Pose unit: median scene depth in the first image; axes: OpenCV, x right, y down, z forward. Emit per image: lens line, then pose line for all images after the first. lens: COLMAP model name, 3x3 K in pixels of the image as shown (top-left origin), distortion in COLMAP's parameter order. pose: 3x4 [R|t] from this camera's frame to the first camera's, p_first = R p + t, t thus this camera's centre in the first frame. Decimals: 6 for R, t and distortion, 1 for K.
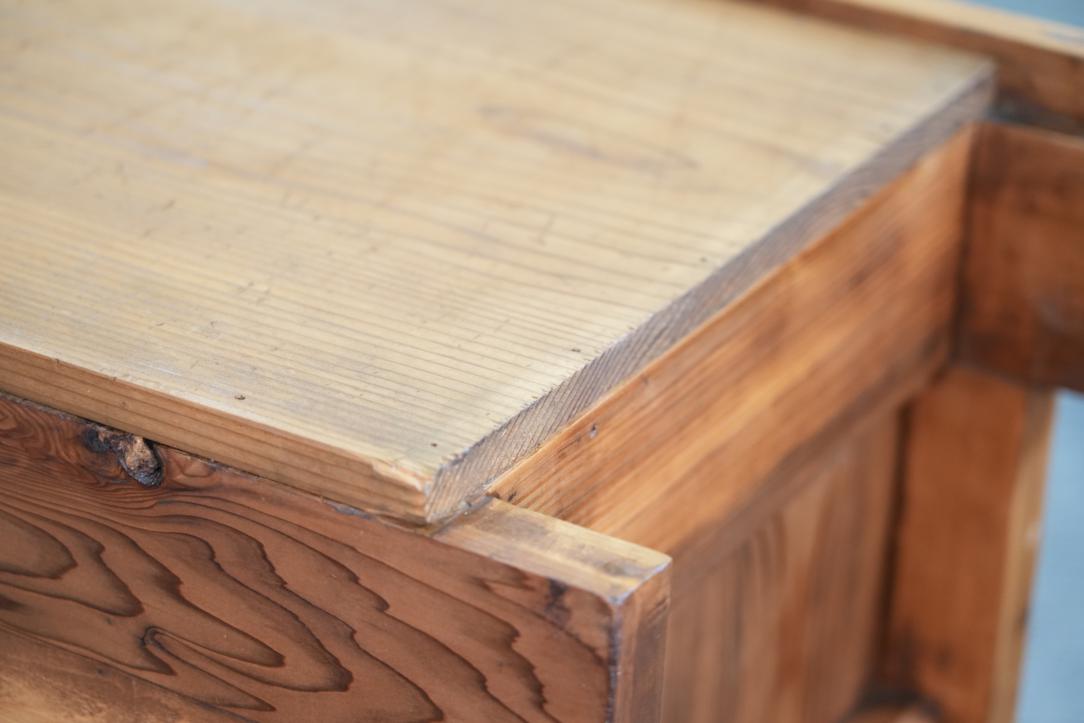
lens RADIAL K [[3235.5, 0, 541.3], [0, 3235.5, 360.0], [0, 0, 1]] dist [-0.069427, 0.000000]
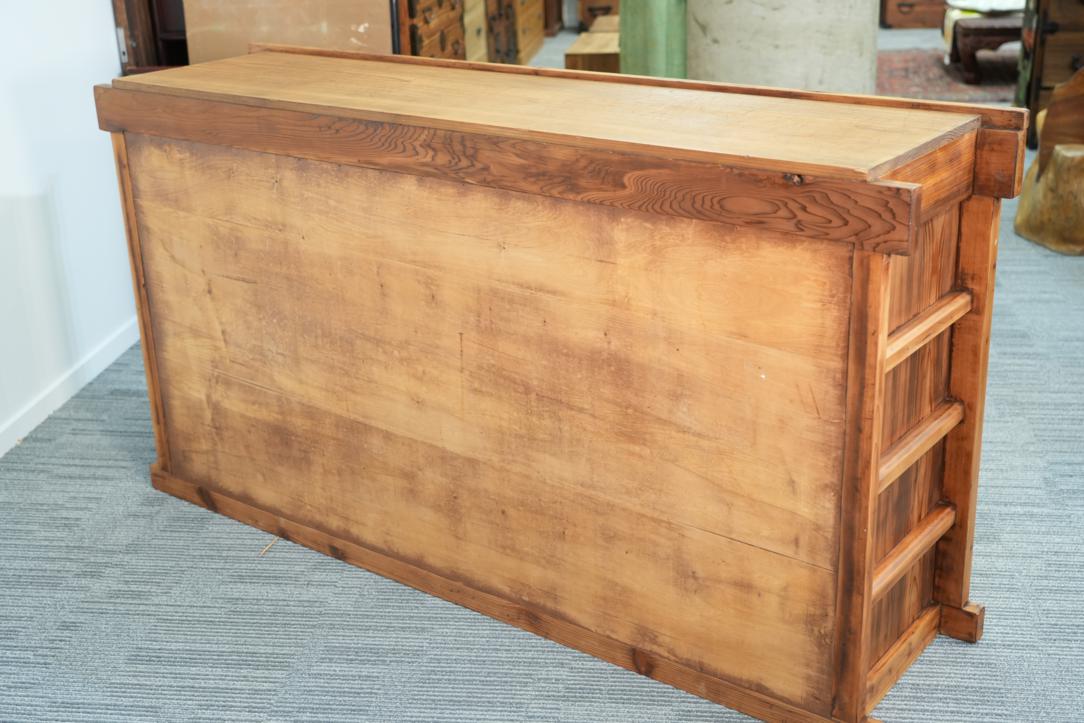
lens RADIAL K [[1345.6, 0, 544.3], [0, 1345.6, 364.6], [0, 0, 1]] dist [0.008852, 0.000000]
pose [[0.989245, -0.036362, -0.141678, -0.212262], [0.025027, 0.996401, -0.080981, 0.423618], [0.144113, 0.076564, 0.986595, -0.875603]]
